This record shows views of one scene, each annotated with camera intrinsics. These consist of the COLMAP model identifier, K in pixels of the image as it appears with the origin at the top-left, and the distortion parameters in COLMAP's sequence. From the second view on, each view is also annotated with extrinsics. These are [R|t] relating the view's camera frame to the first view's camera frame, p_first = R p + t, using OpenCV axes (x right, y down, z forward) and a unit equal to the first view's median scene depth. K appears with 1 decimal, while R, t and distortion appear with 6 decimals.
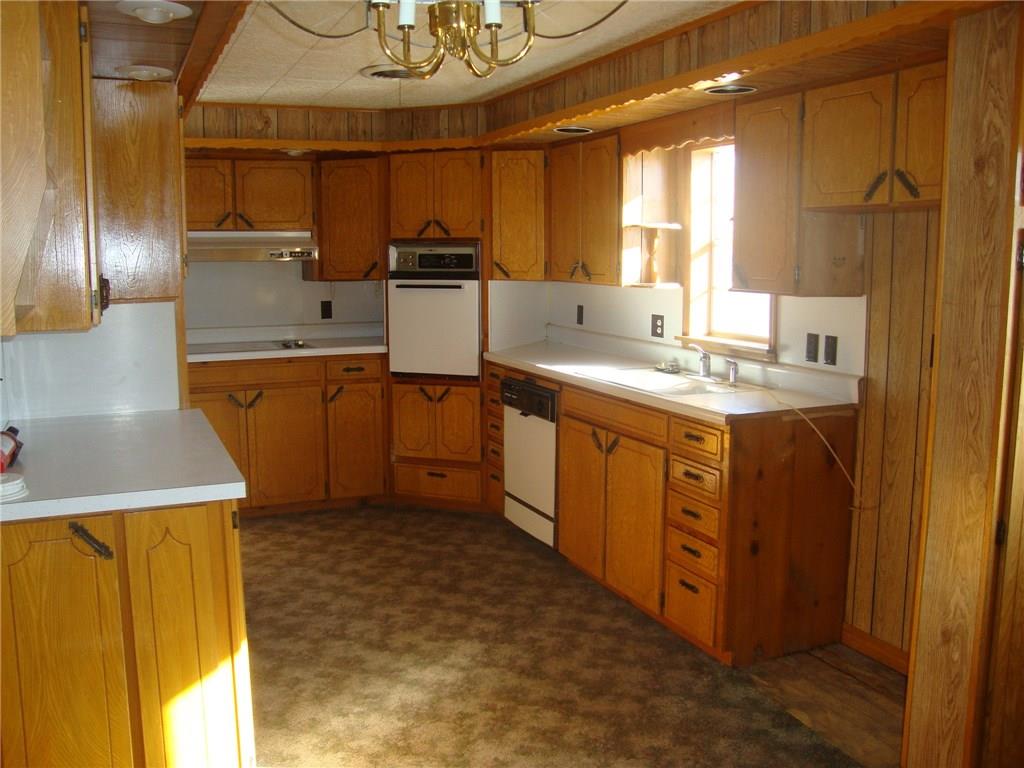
lens RADIAL K [[914.5, 0, 512.0], [0, 914.5, 384.0], [0, 0, 1]] dist [-0.209090, 0.207873]
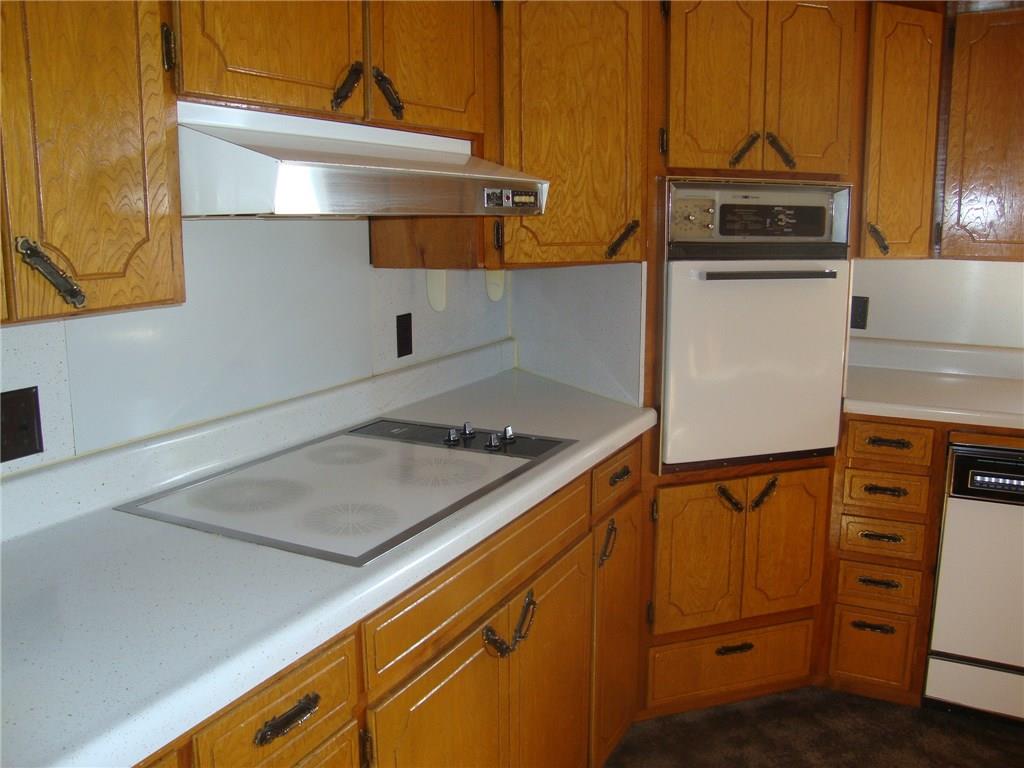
lens RADIAL K [[914.5, 0, 512.0], [0, 914.5, 384.0], [0, 0, 1]] dist [-0.209090, 0.207873]
pose [[0.785561, -0.115286, 0.607950, -0.571763], [0.089518, 0.993329, 0.072695, -0.114742], [-0.612275, -0.002684, 0.790641, 0.849216]]
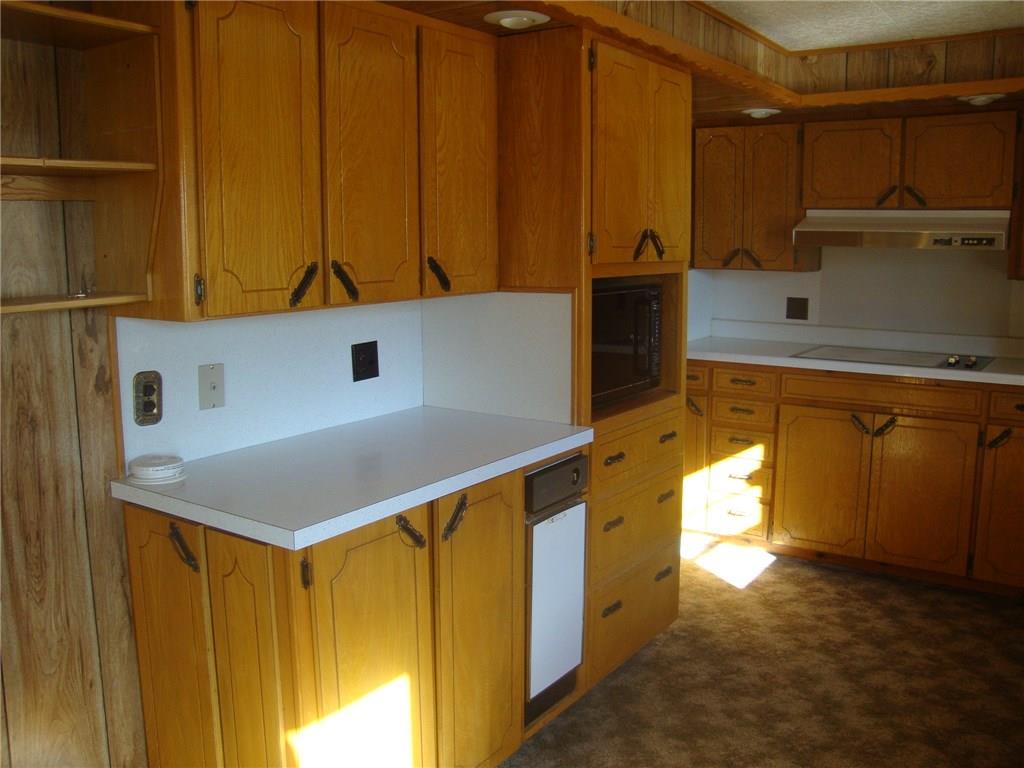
lens RADIAL K [[914.5, 0, 512.0], [0, 914.5, 384.0], [0, 0, 1]] dist [-0.209090, 0.207873]
pose [[0.512278, 0.132012, -0.848613, 0.227727], [-0.116321, 0.989675, 0.083737, -0.053570], [0.850906, 0.055815, 0.522344, 0.377761]]
